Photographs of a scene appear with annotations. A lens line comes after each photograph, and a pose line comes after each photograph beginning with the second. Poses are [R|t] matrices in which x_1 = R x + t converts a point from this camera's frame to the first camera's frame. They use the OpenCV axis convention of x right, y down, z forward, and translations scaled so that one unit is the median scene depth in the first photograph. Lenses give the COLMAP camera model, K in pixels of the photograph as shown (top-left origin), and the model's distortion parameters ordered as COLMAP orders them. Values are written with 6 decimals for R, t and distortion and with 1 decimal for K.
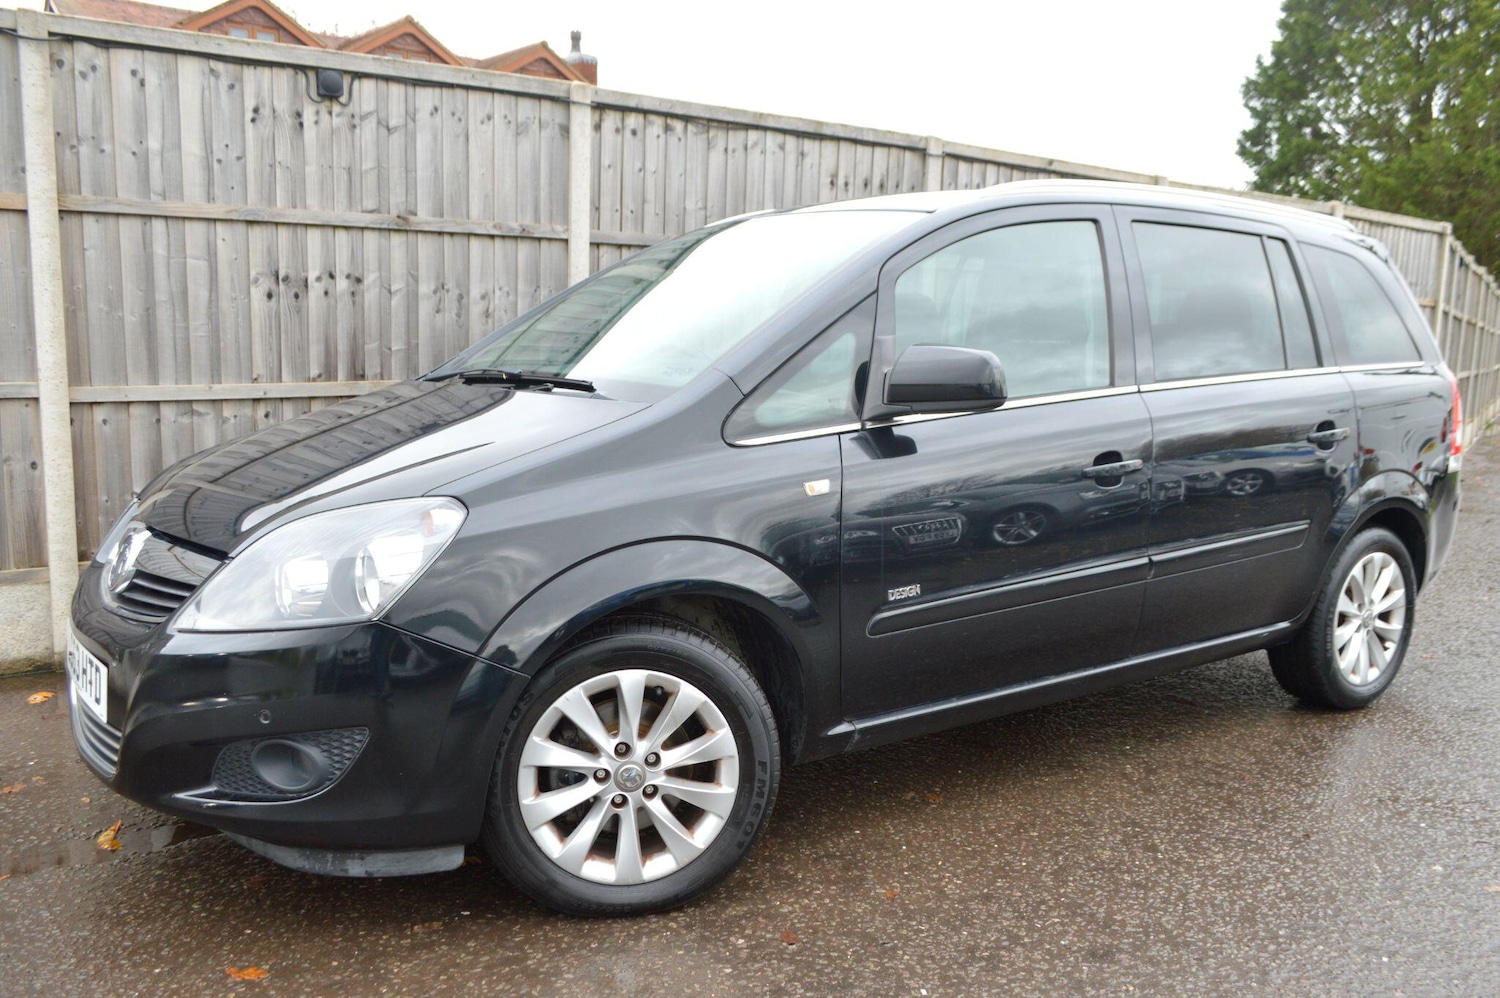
lens RADIAL K [[1218.4, 0, 743.8], [0, 1218.4, 523.5], [0, 0, 1]] dist [-0.010039, -0.001719]
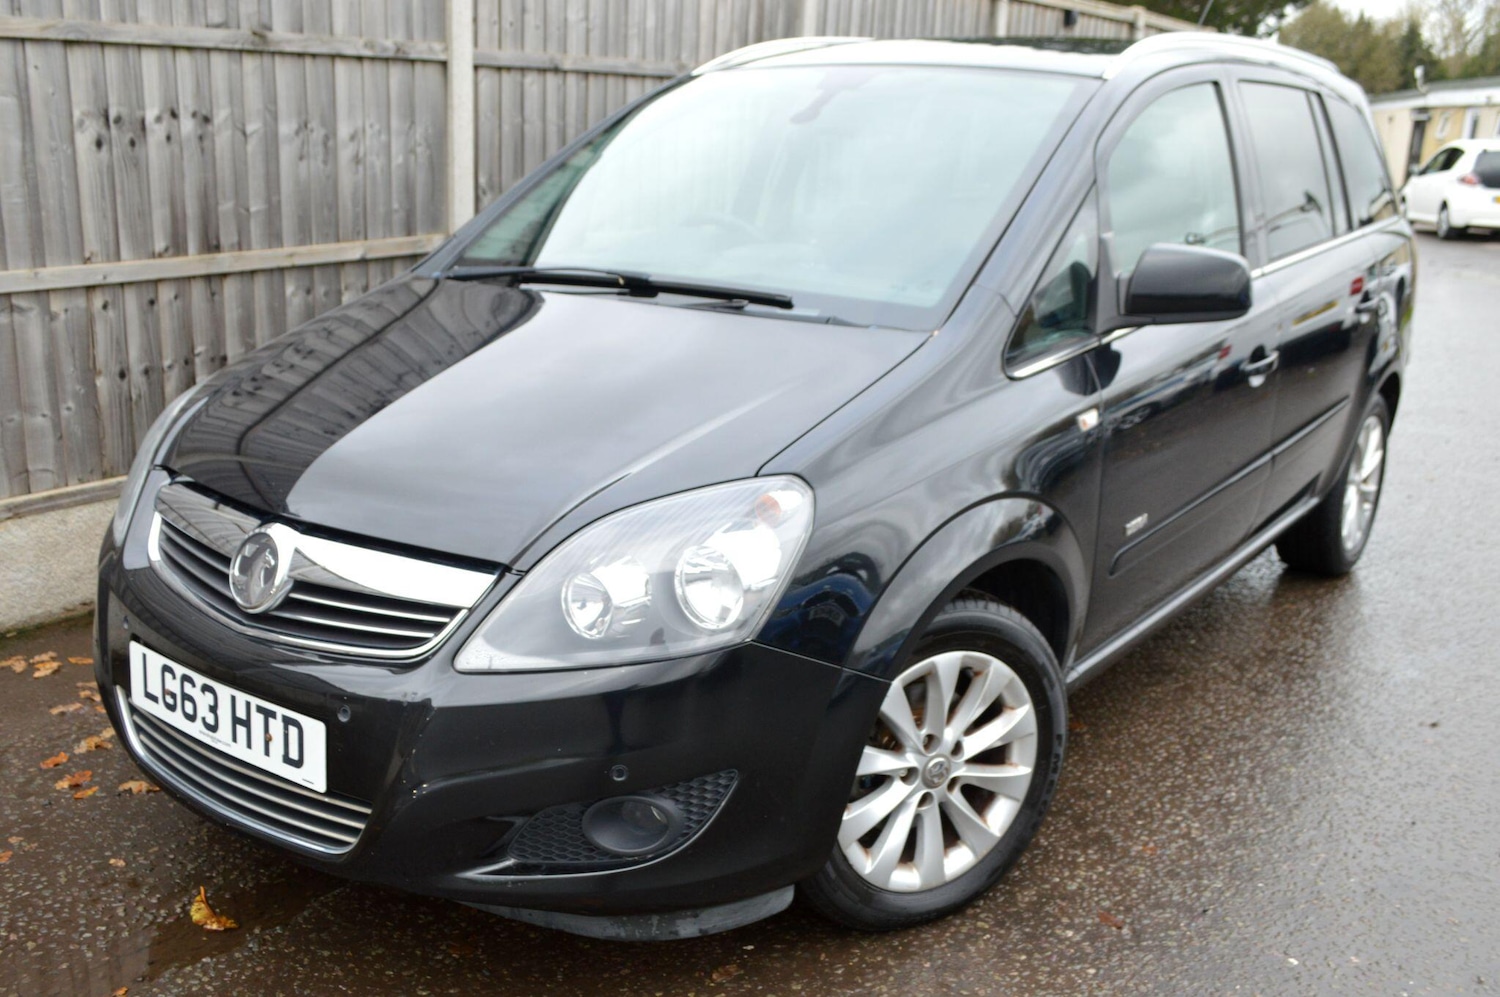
lens RADIAL K [[1372.0, 0, 716.2], [0, 1372.0, 529.2], [0, 0, 1]] dist [-0.020156, -0.009232]
pose [[0.958495, -0.076778, 0.274576, -0.275064], [0.037864, 0.988807, 0.144319, -0.060686], [-0.282583, -0.127932, 0.950674, 0.074433]]
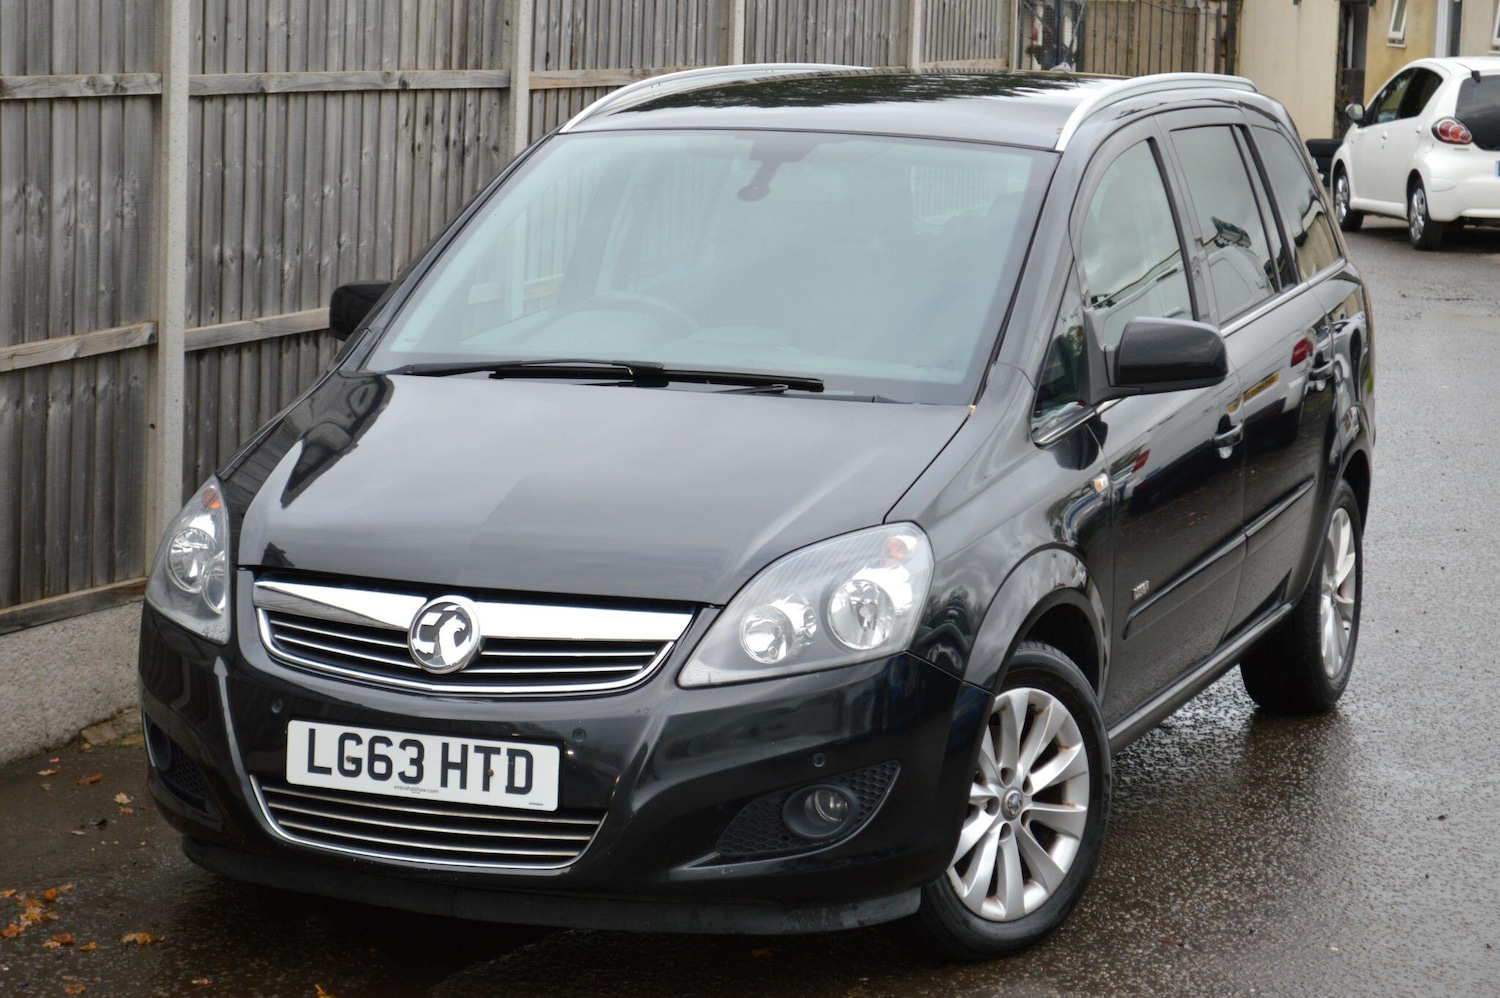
lens RADIAL K [[3485.3, 0, 625.8], [0, 3485.3, 498.9], [0, 0, 1]] dist [0.006261, -0.375908]
pose [[0.854755, -0.077991, 0.513138, -0.945027], [0.080418, 0.996607, 0.017517, -0.054310], [-0.512763, 0.026293, 0.858127, -0.644584]]
